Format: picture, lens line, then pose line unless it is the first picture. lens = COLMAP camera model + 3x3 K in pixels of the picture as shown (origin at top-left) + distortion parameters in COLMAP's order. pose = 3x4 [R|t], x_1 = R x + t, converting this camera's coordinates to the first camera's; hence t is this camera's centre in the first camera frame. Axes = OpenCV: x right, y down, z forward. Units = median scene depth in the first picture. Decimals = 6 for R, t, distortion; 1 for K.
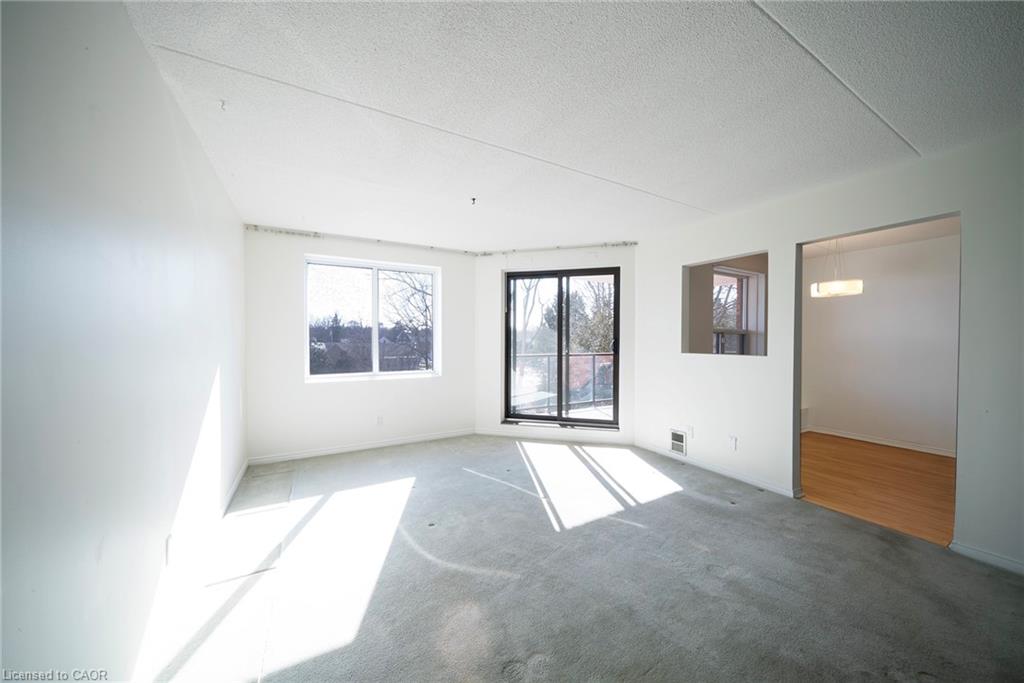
lens RADIAL K [[353.2, 0, 507.2], [0, 353.2, 342.0], [0, 0, 1]] dist [-0.000822, -0.000117]
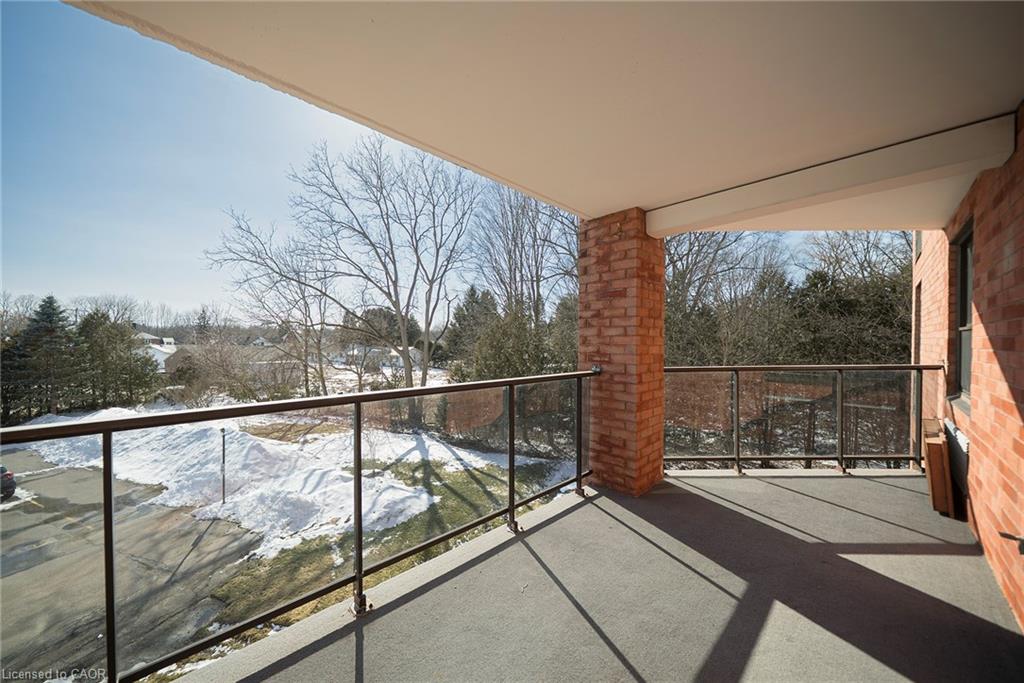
lens RADIAL K [[353.2, 0, 511.1], [0, 353.2, 342.9], [0, 0, 1]] dist [-0.000822, -0.000117]
pose [[0.967680, -0.002487, 0.252168, 0.024709], [0.002525, 0.999997, 0.000172, -0.000937], [-0.252168, 0.000470, 0.967683, 0.101839]]
